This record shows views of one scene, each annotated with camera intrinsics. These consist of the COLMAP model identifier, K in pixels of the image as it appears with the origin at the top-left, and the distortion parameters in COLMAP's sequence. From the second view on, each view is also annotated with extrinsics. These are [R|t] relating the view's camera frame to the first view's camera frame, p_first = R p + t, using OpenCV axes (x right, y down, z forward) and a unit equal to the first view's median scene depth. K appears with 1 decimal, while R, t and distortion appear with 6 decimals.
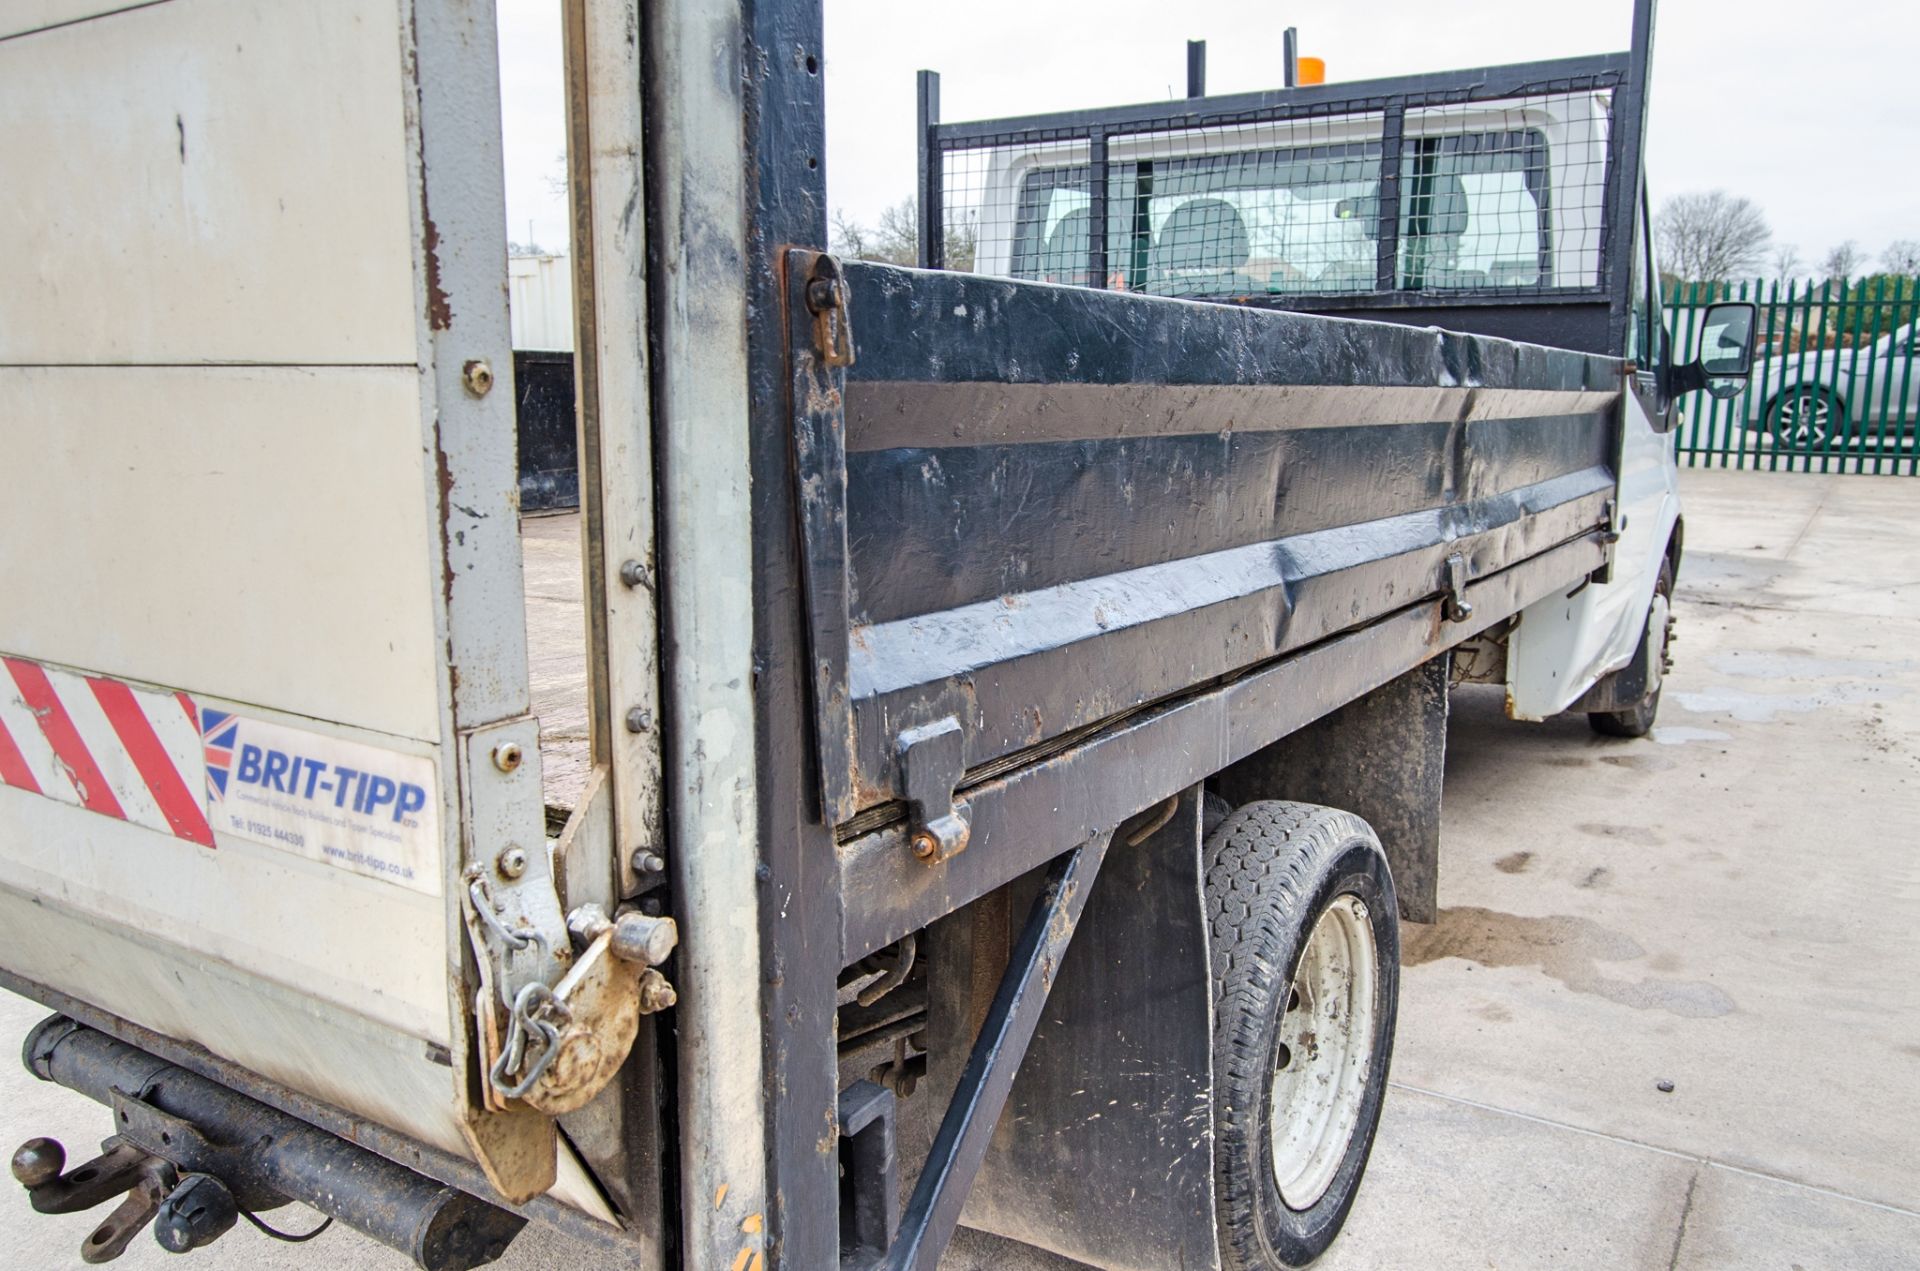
lens RADIAL K [[1458.4, 0, 979.3], [0, 1458.4, 648.9], [0, 0, 1]] dist [-0.010452, 0.009841]
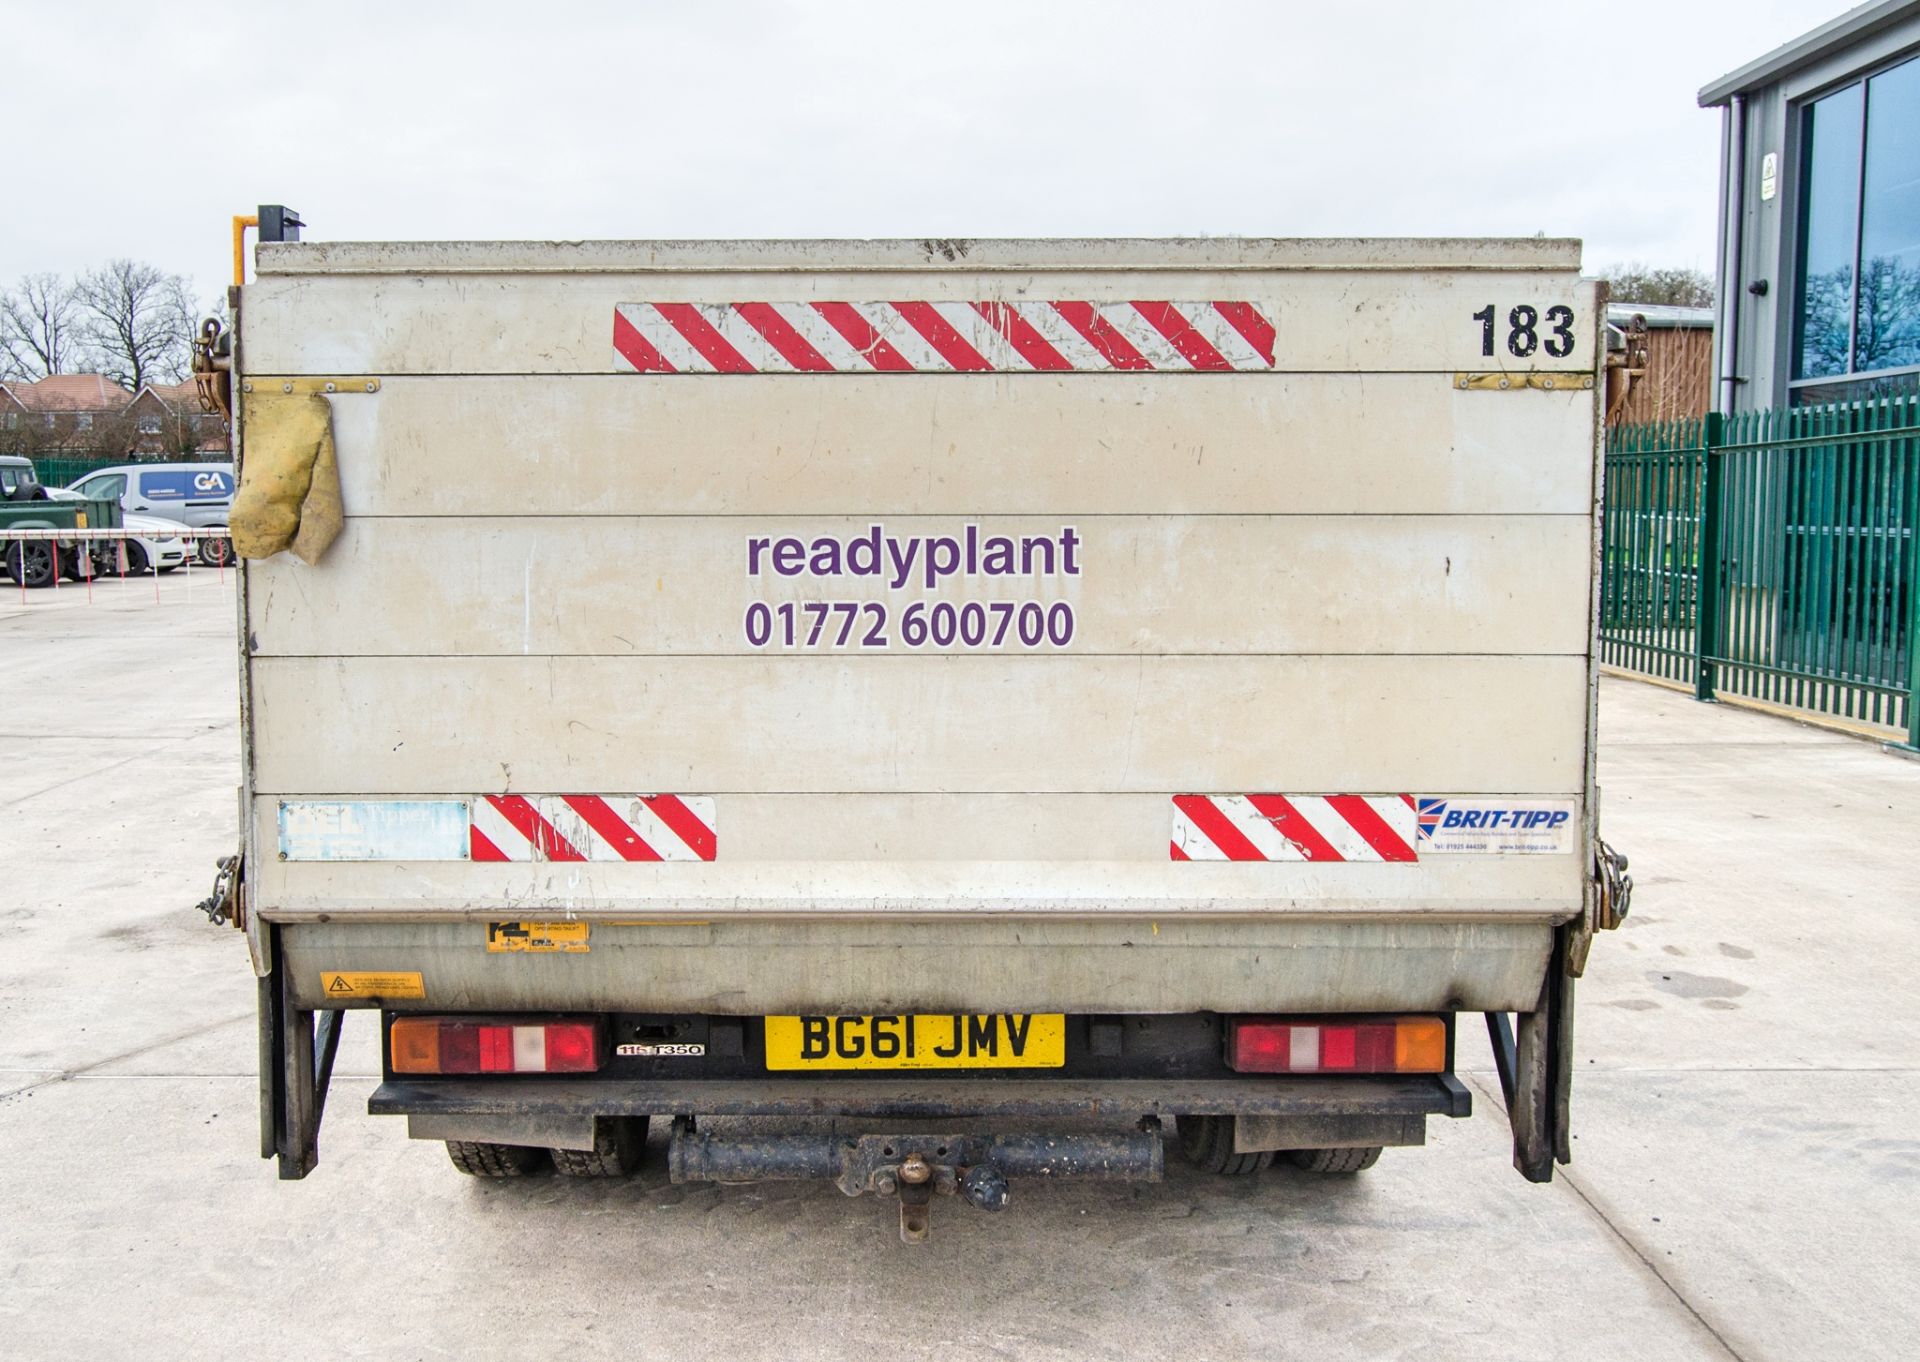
lens RADIAL K [[1768.5, 0, 849.5], [0, 1768.5, 664.8], [0, 0, 1]] dist [-0.009861, 0.000903]
pose [[0.857237, -0.047628, 0.512715, -1.588675], [0.098801, 0.992426, -0.073001, -0.032448], [-0.505354, 0.113236, 0.855450, -0.564146]]
